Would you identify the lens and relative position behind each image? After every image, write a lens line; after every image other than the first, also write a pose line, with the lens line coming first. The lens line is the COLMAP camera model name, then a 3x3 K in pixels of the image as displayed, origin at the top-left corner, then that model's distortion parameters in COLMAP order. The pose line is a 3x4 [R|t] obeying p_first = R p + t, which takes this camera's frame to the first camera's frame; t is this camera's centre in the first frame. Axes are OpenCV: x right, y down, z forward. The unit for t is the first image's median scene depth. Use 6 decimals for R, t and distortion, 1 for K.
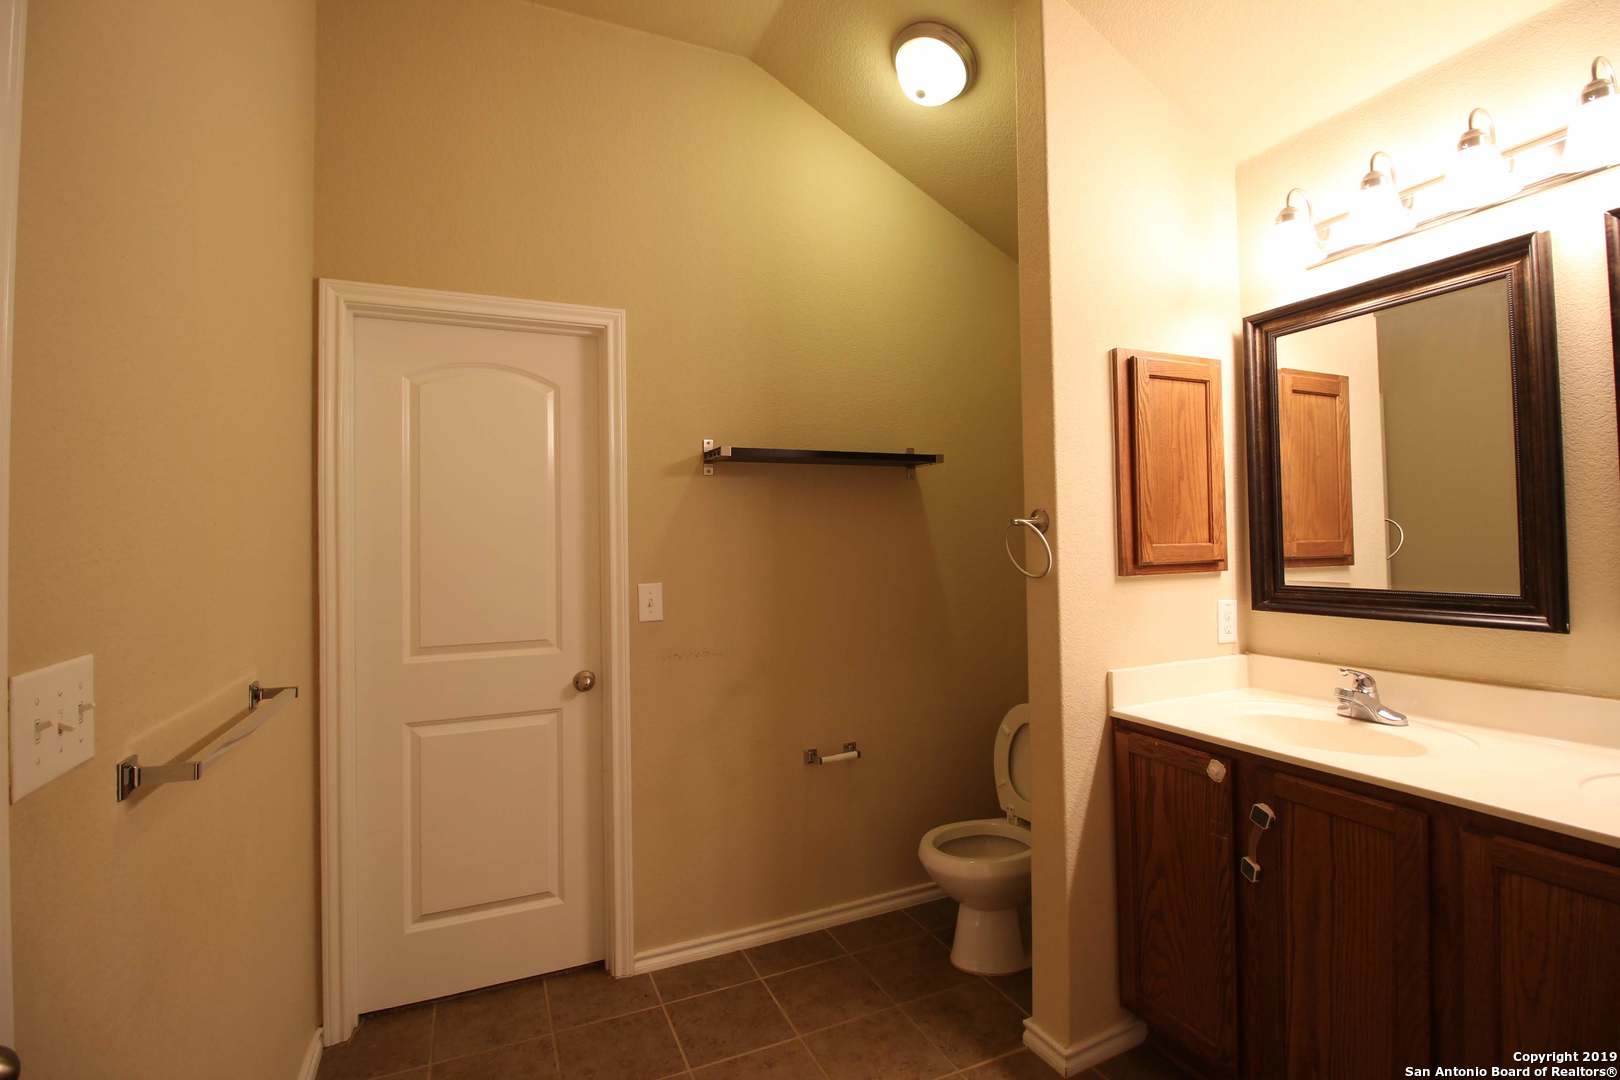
lens RADIAL K [[751.6, 0, 808.0], [0, 751.6, 539.8], [0, 0, 1]] dist [-0.004046, -0.010271]
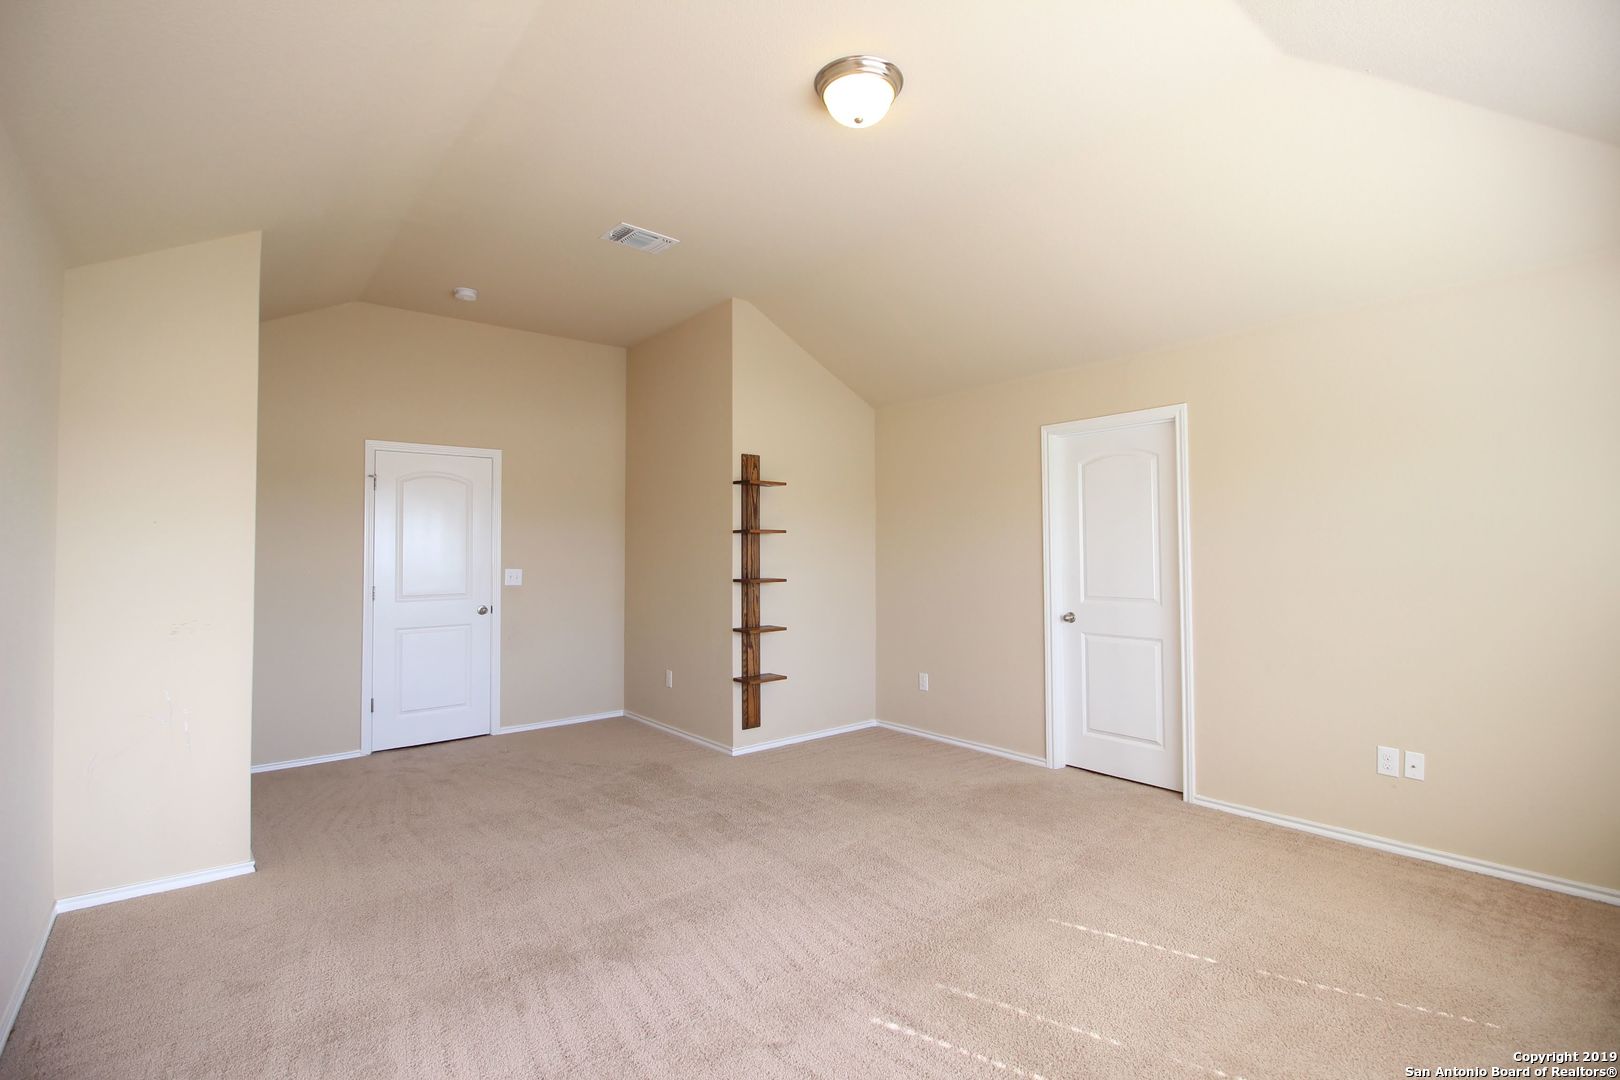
lens RADIAL K [[751.6, 0, 815.2], [0, 751.6, 534.9], [0, 0, 1]] dist [-0.004046, -0.010271]
pose [[0.265990, 0.007707, -0.963945, 1.172533], [0.010222, 0.999889, 0.010815, -0.044207], [0.963922, -0.012731, 0.265881, -0.241728]]
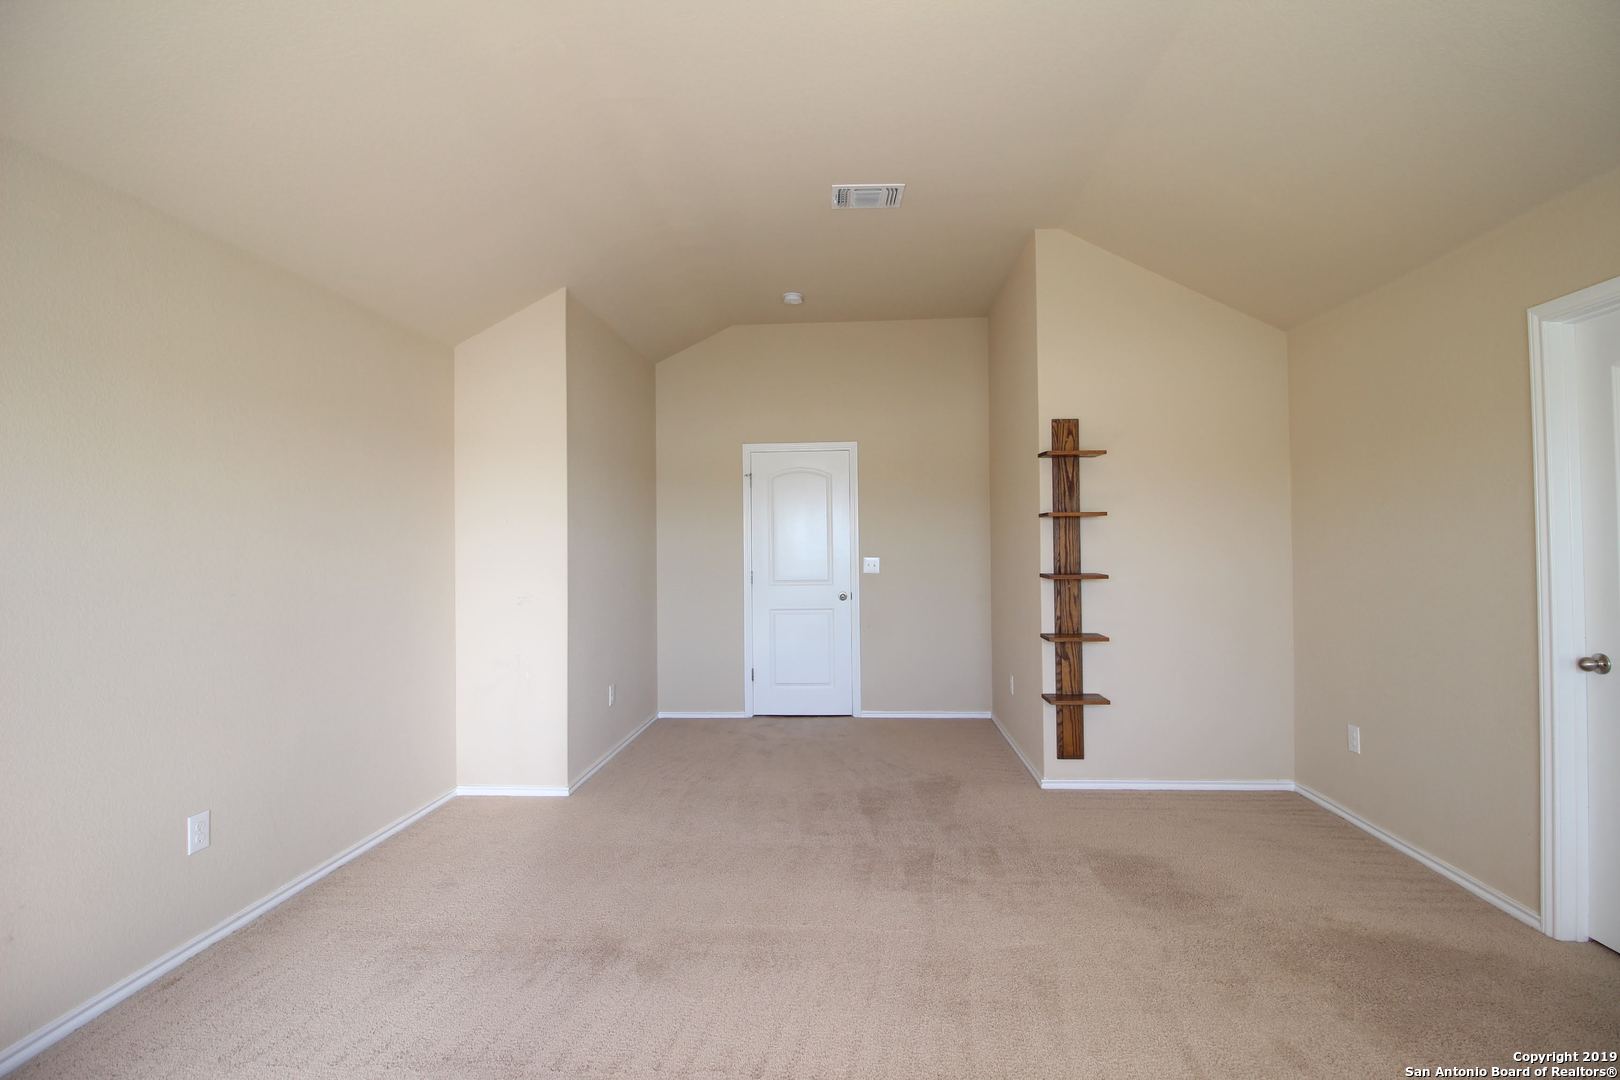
lens RADIAL K [[751.6, 0, 814.8], [0, 751.6, 533.8], [0, 0, 1]] dist [-0.004046, -0.010271]
pose [[-0.467016, 0.026143, -0.883862, 0.842683], [0.036157, 0.999291, 0.010453, -0.027797], [0.883509, -0.027076, -0.467630, 0.460327]]
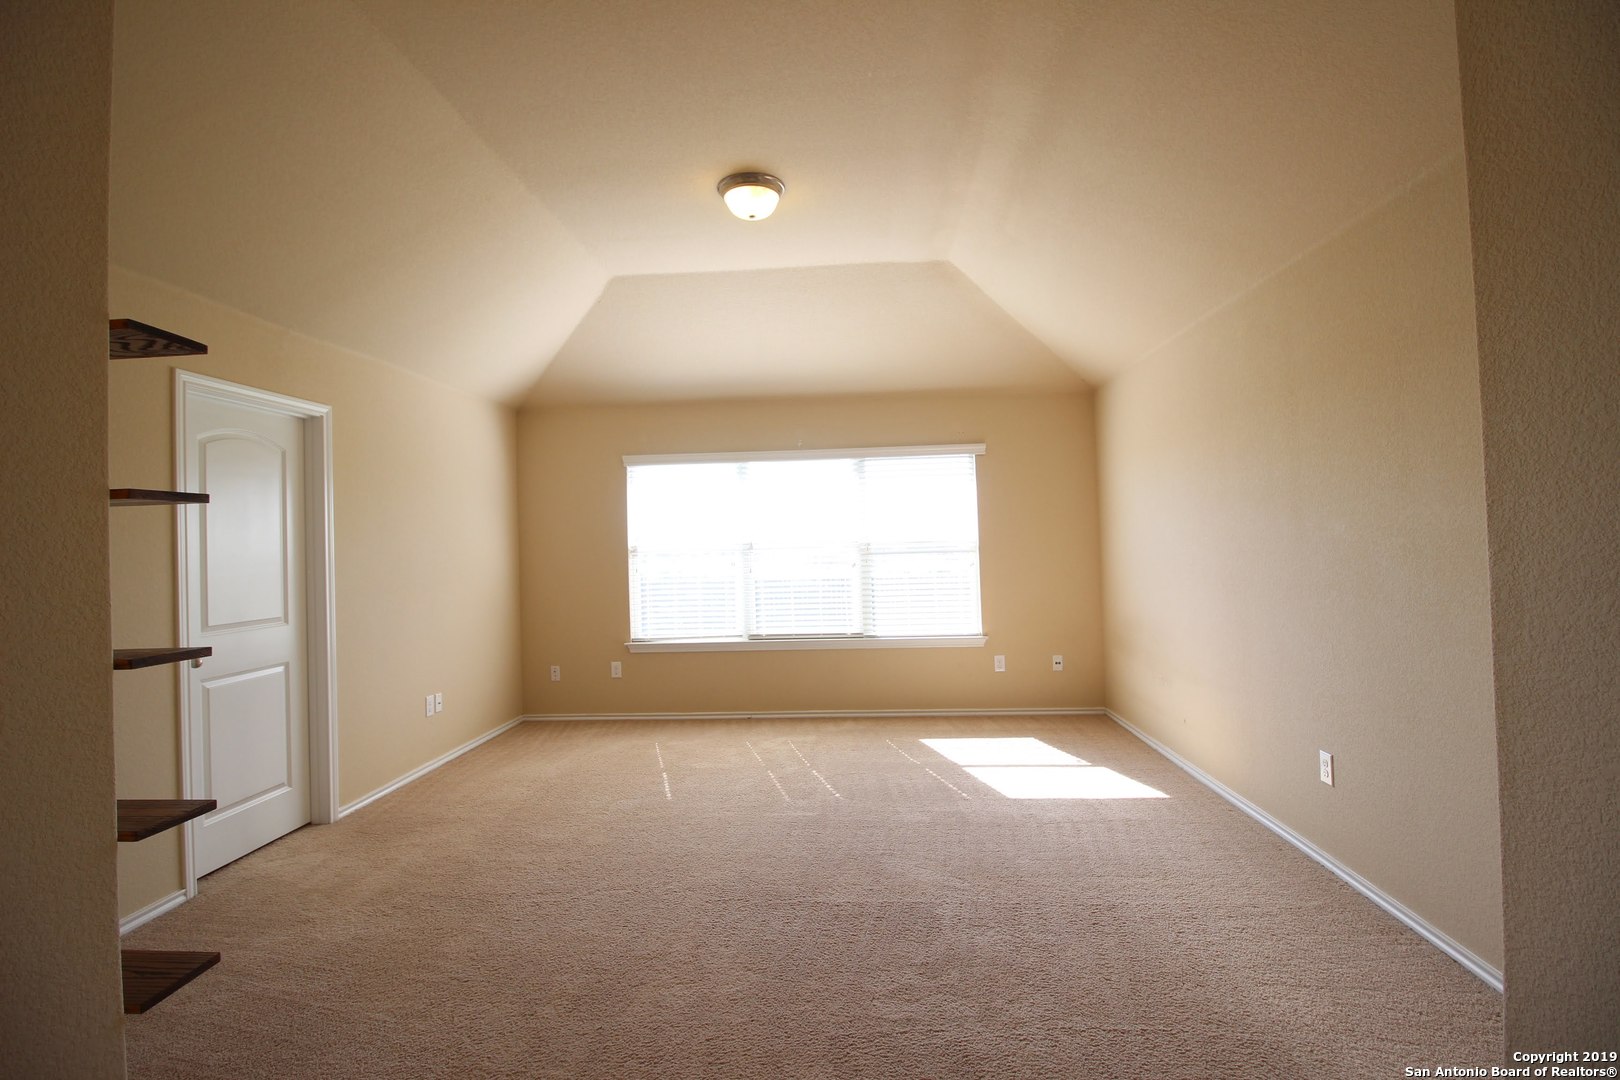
lens RADIAL K [[751.6, 0, 818.0], [0, 751.6, 535.5], [0, 0, 1]] dist [-0.004046, -0.010271]
pose [[0.455176, 0.026461, 0.890008, -1.250208], [0.002345, 0.999519, -0.030916, 0.021050], [-0.890398, 0.016160, 0.454895, -0.675211]]
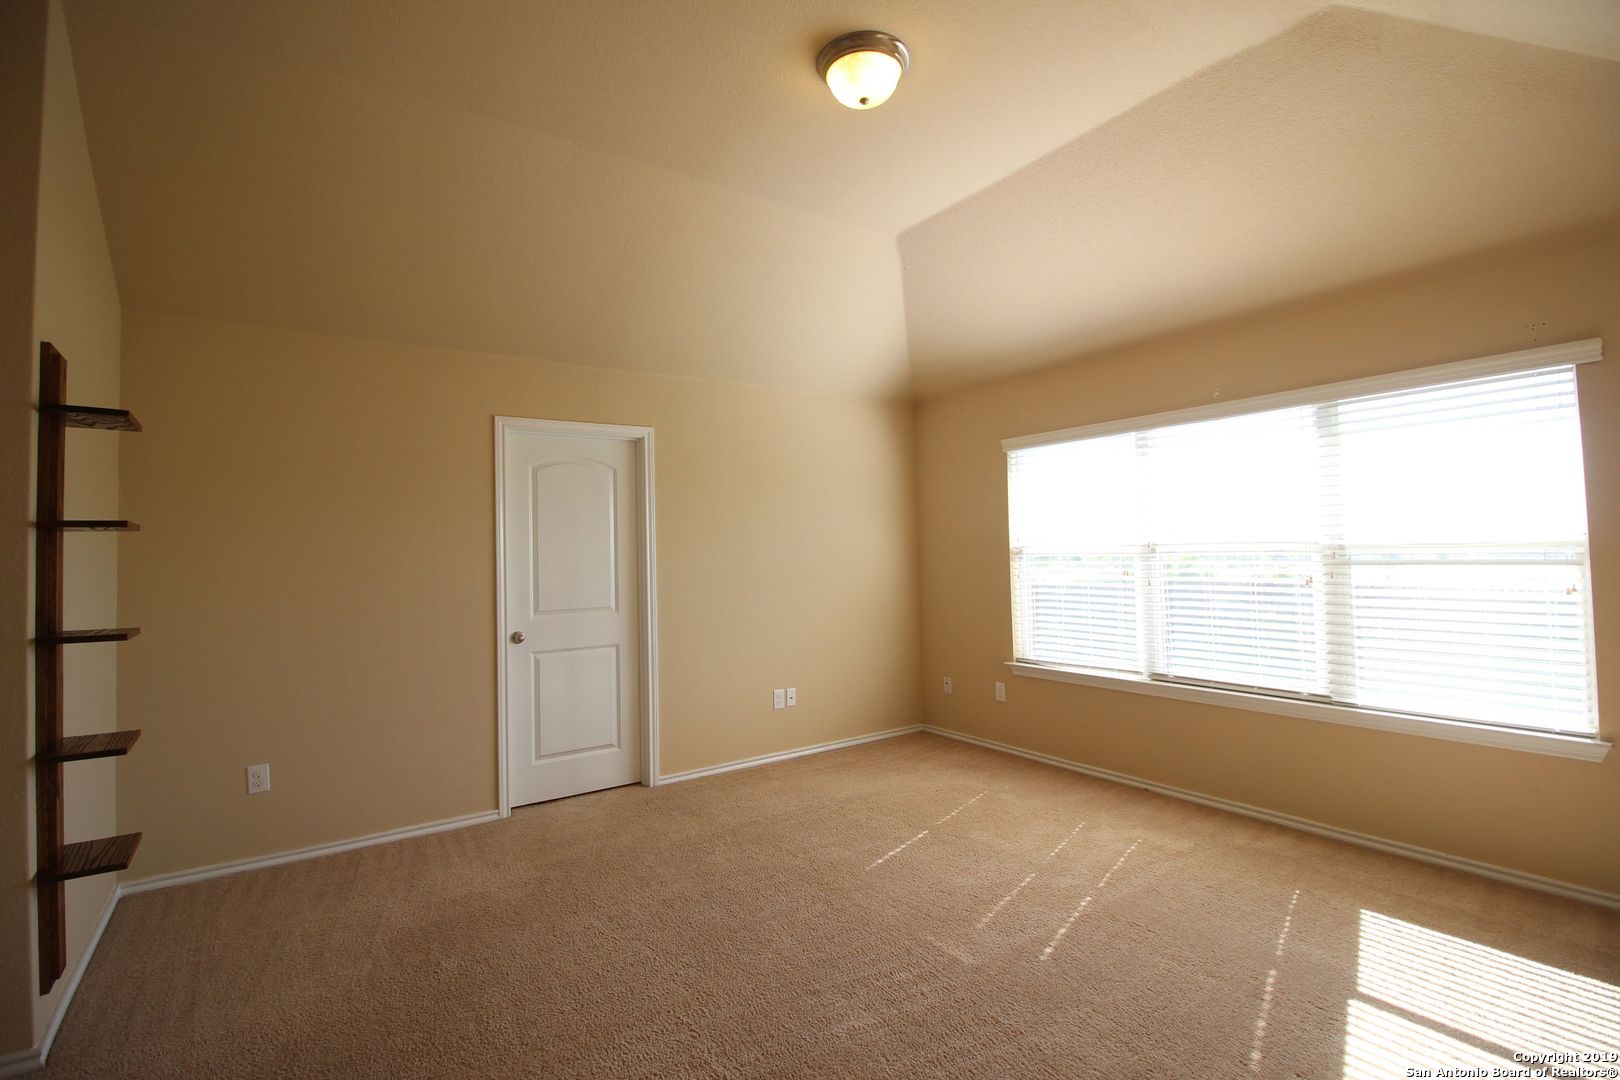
lens RADIAL K [[751.6, 0, 813.9], [0, 751.6, 534.4], [0, 0, 1]] dist [-0.004046, -0.010271]
pose [[0.980813, 0.014041, 0.194443, -0.234715], [-0.010830, 0.999787, -0.017565, -0.015084], [-0.194649, 0.015122, 0.980756, -0.930050]]
